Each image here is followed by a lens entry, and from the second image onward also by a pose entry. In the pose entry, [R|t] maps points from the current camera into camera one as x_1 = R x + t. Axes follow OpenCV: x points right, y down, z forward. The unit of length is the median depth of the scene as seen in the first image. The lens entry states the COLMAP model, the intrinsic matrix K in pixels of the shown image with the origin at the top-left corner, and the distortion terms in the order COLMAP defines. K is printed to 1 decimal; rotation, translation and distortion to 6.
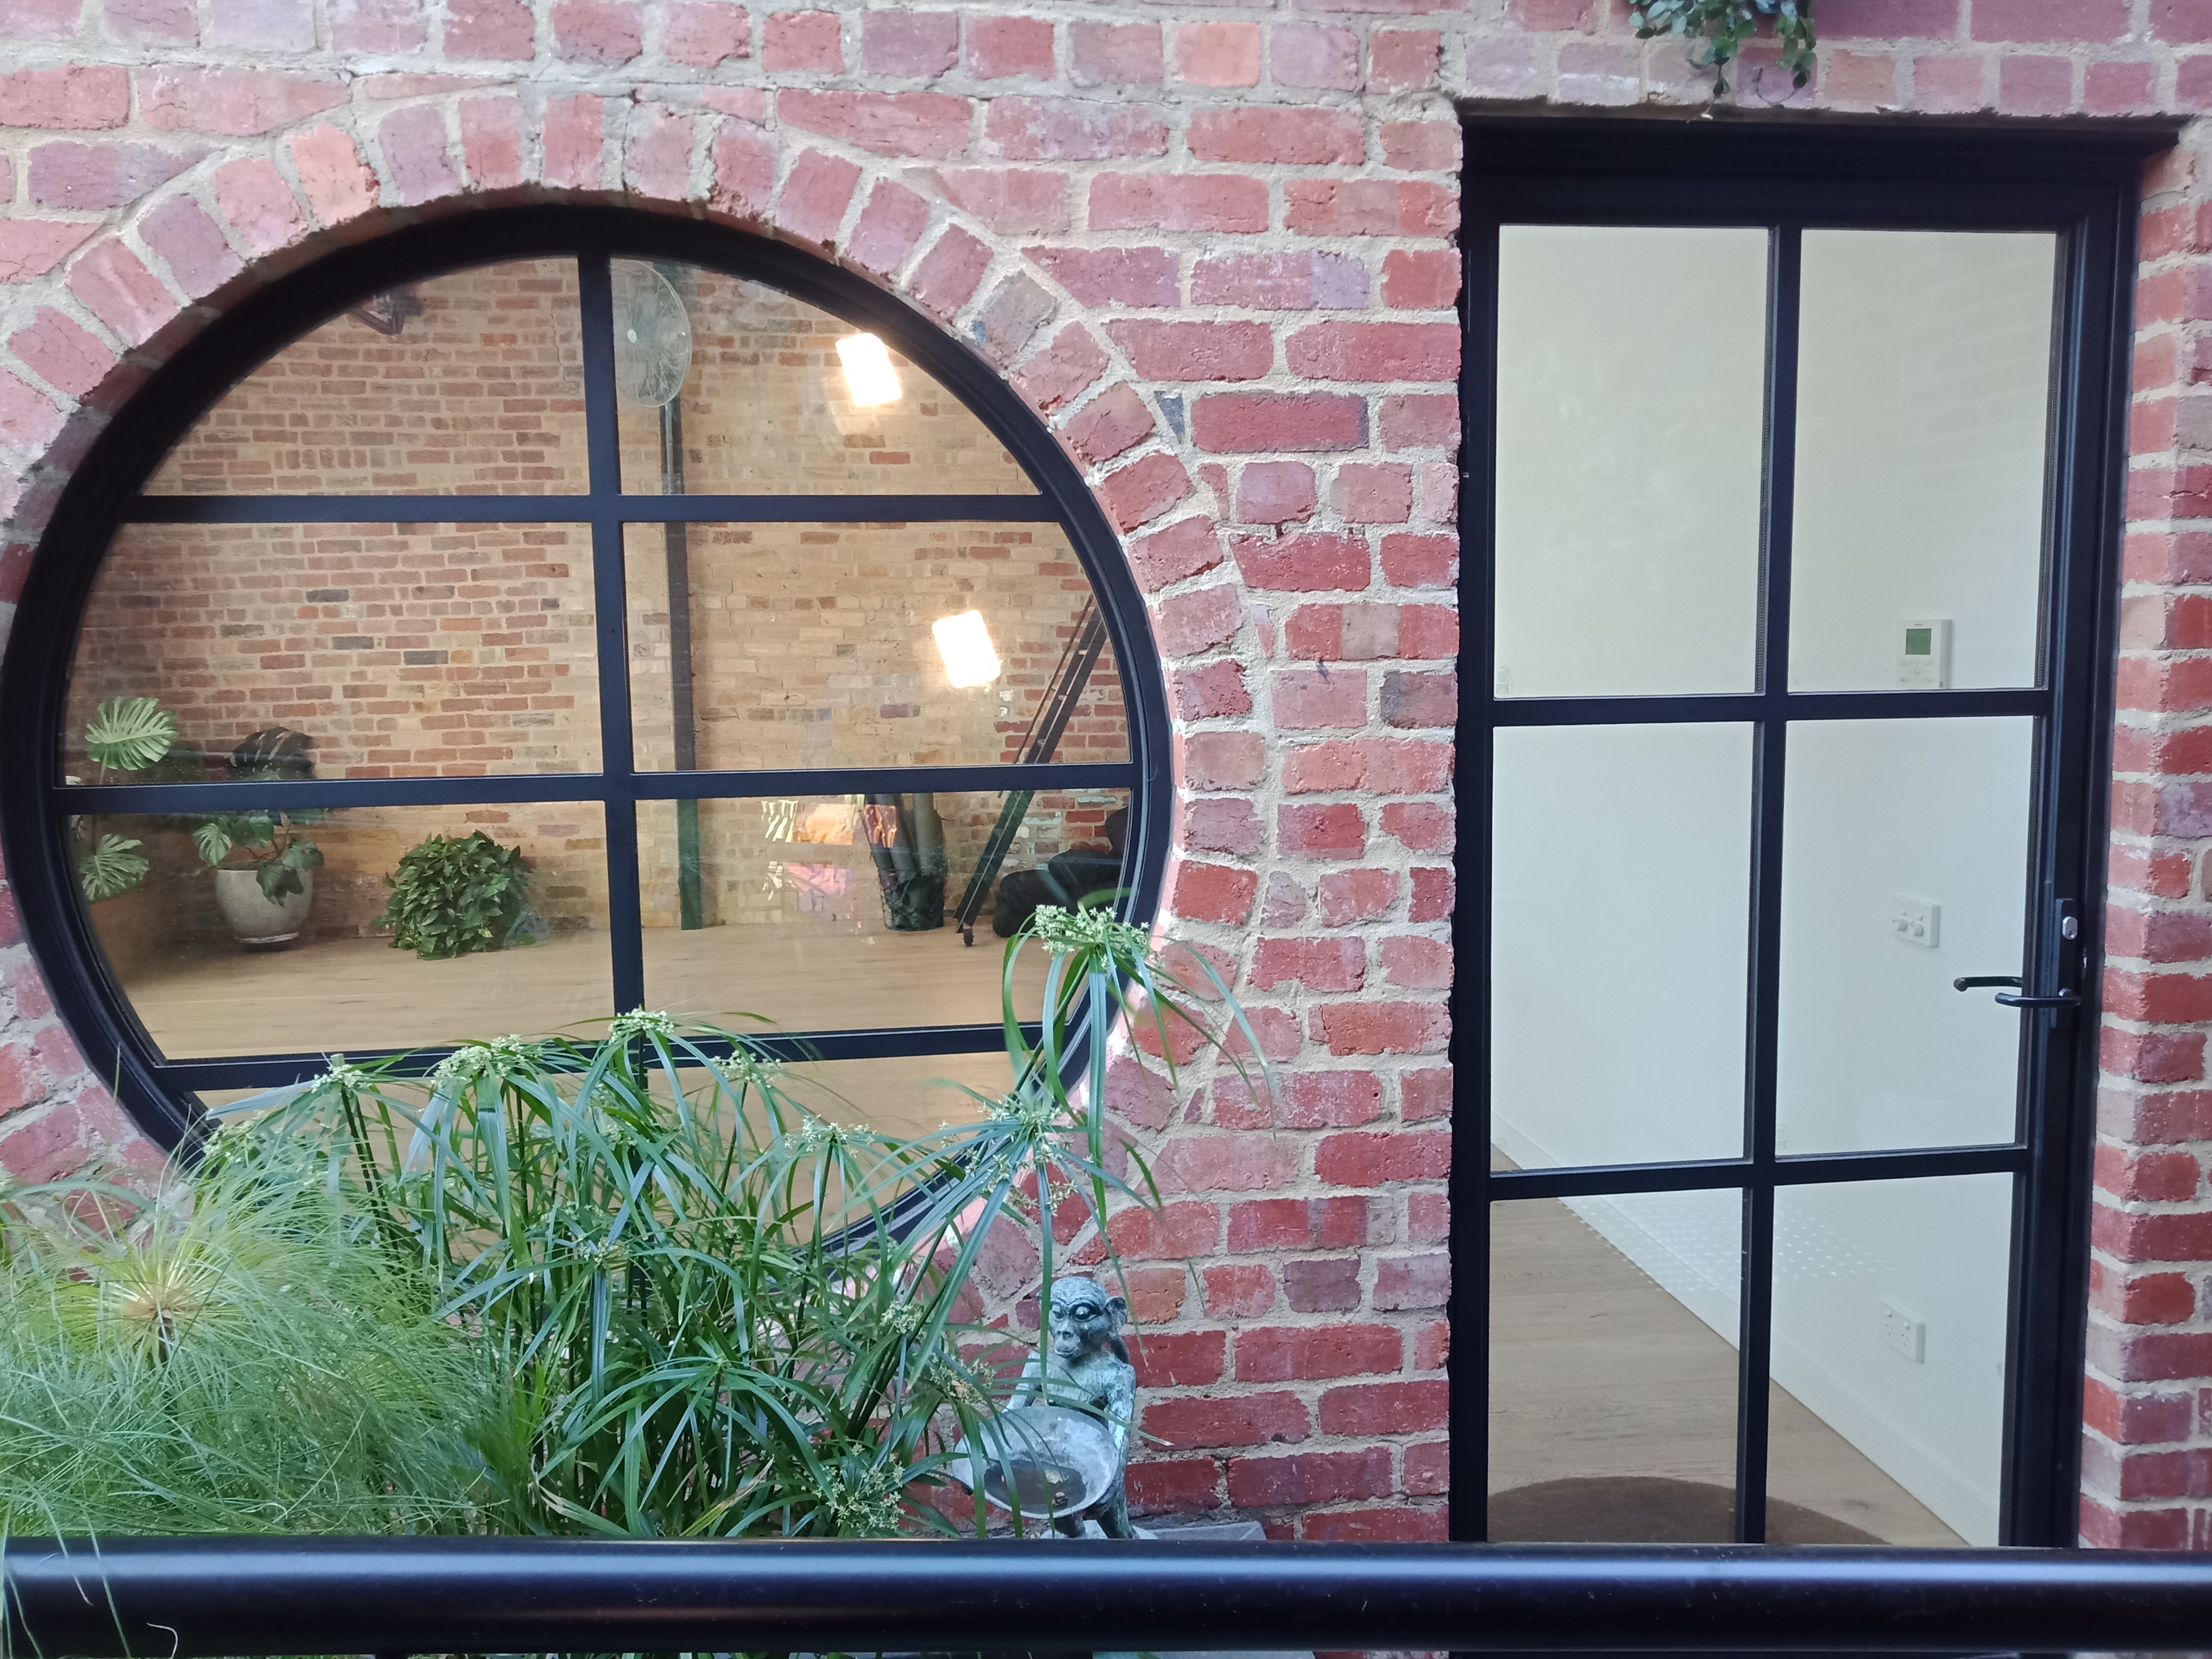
lens RADIAL K [[1635.3, 0, 1106.5], [0, 1635.3, 821.5], [0, 0, 1]] dist [0.001670, 0.015561]
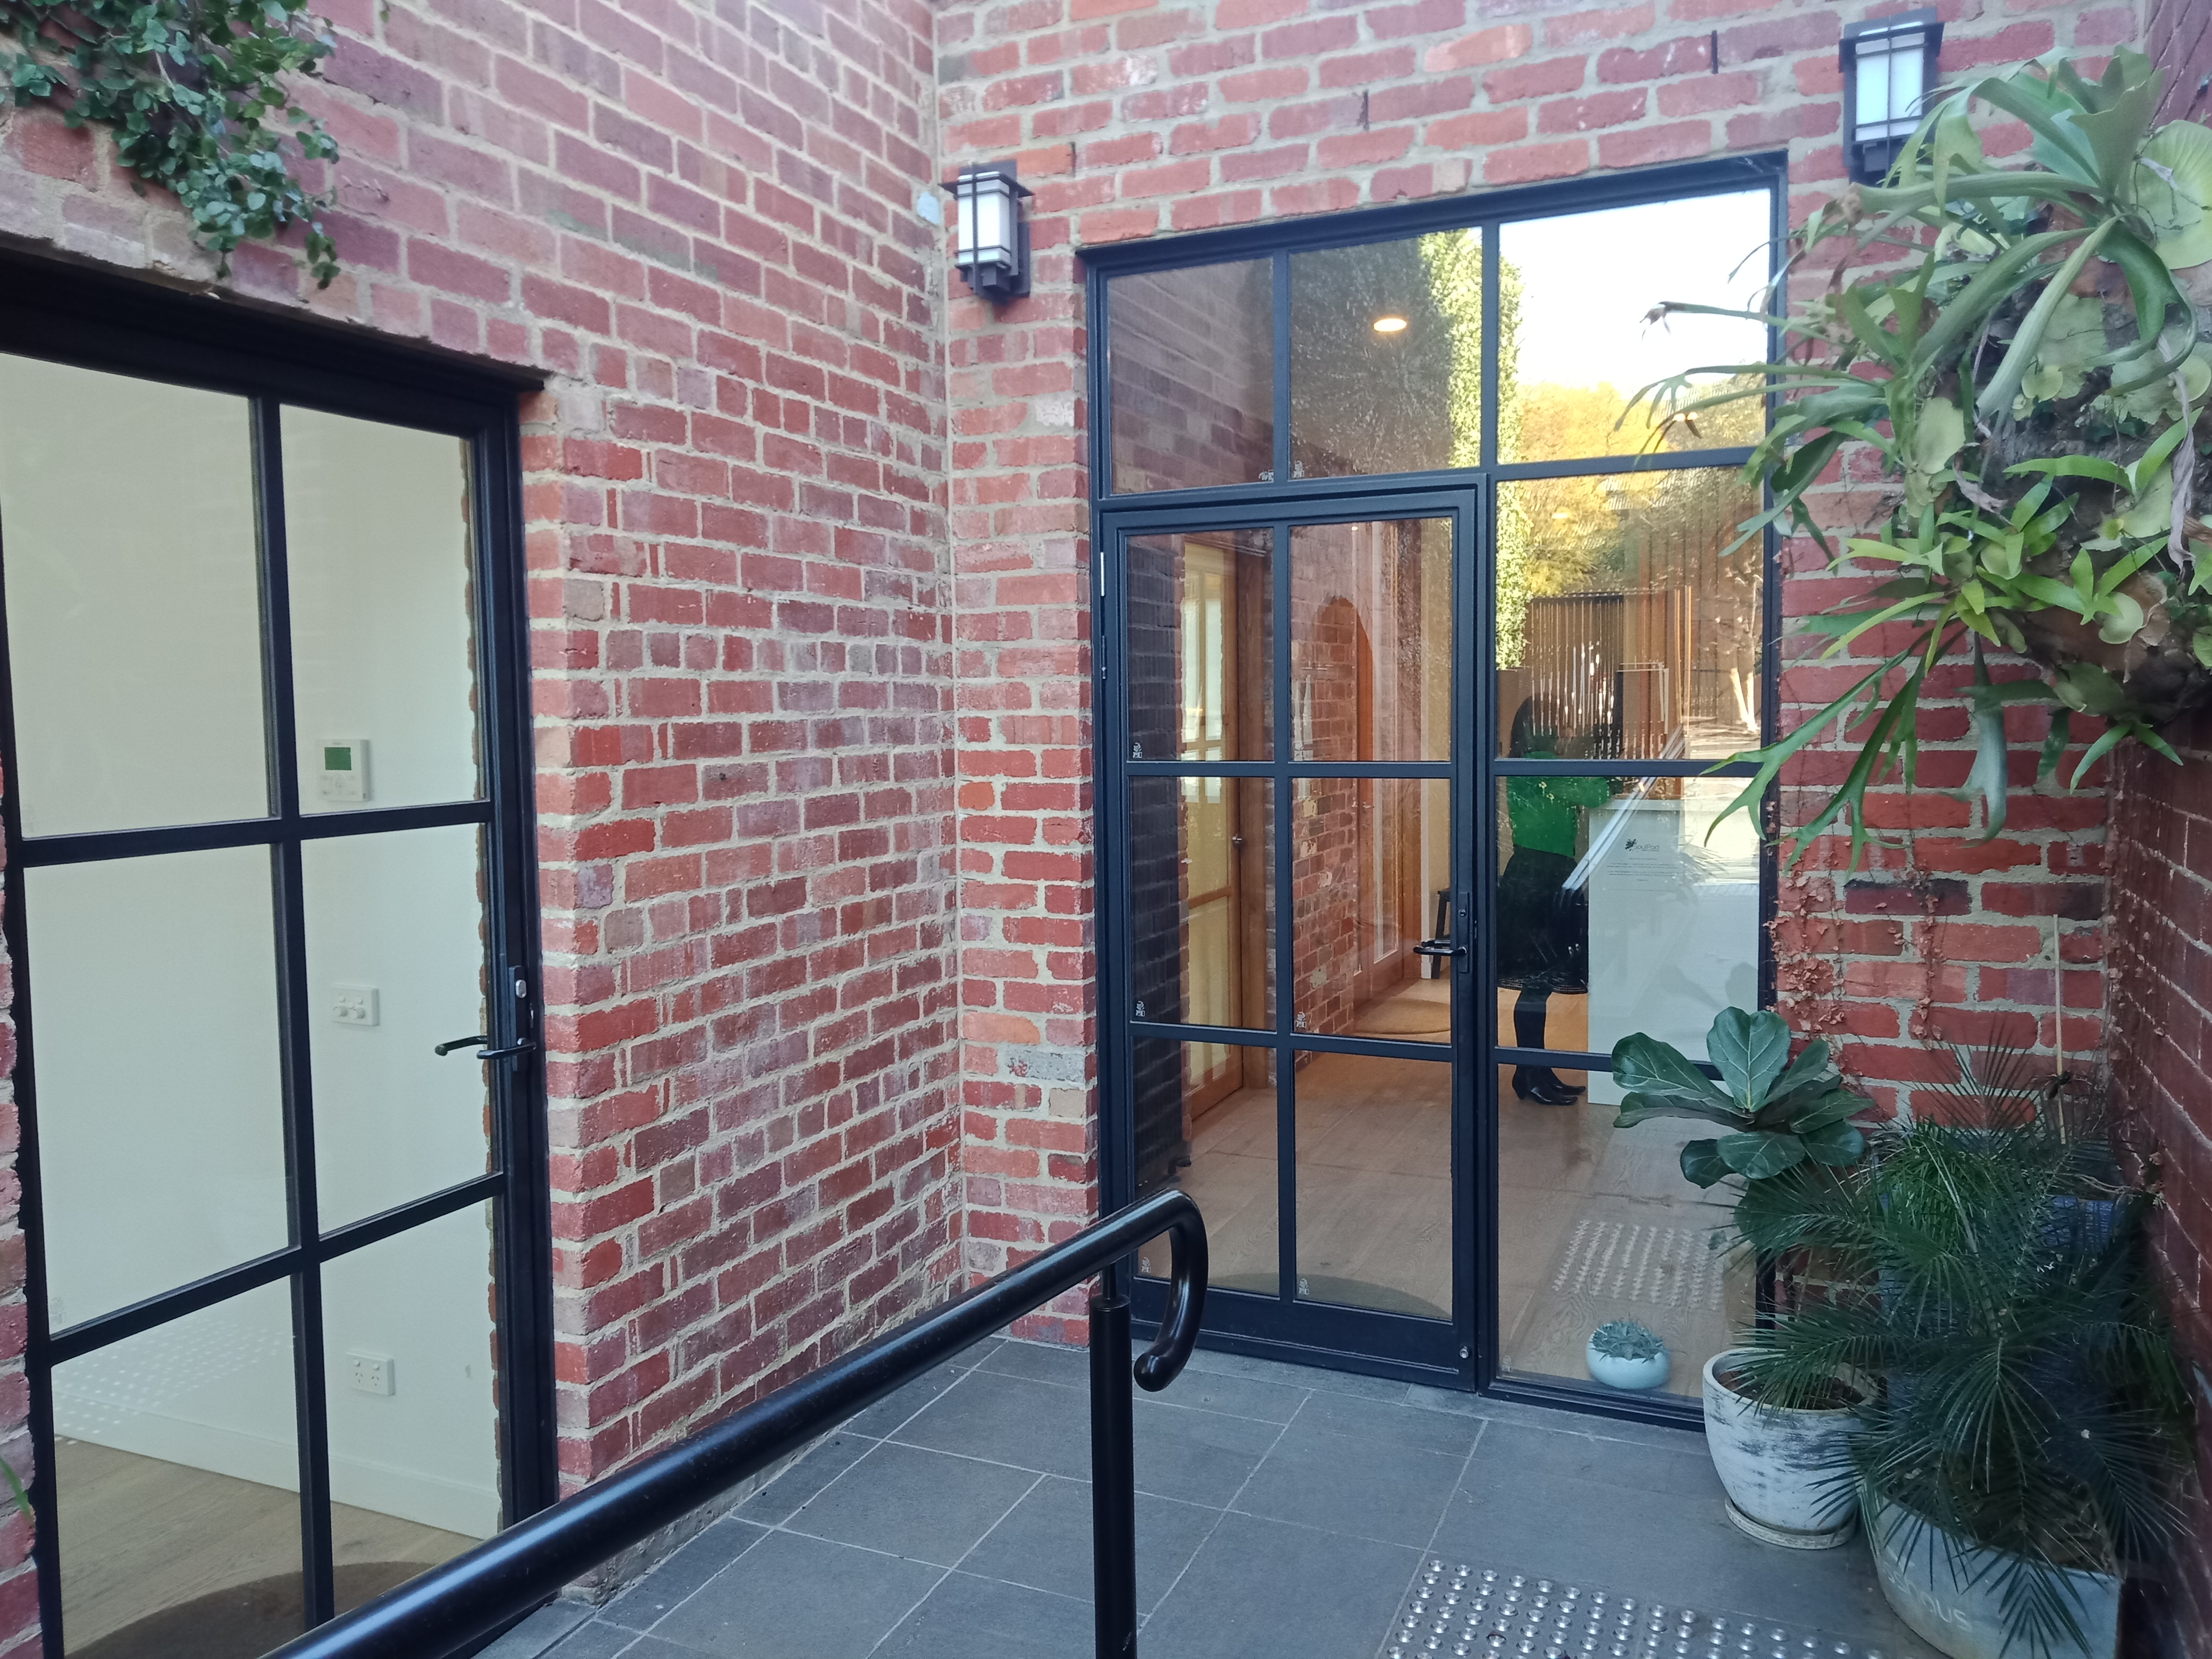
lens RADIAL K [[1635.3, 0, 1104.2], [0, 1635.3, 835.1], [0, 0, 1]] dist [0.001670, 0.015561]
pose [[0.508752, -0.066549, 0.858337, -0.255224], [0.100978, 0.994739, 0.017272, -0.029170], [-0.854971, 0.077886, 0.512795, -0.032043]]
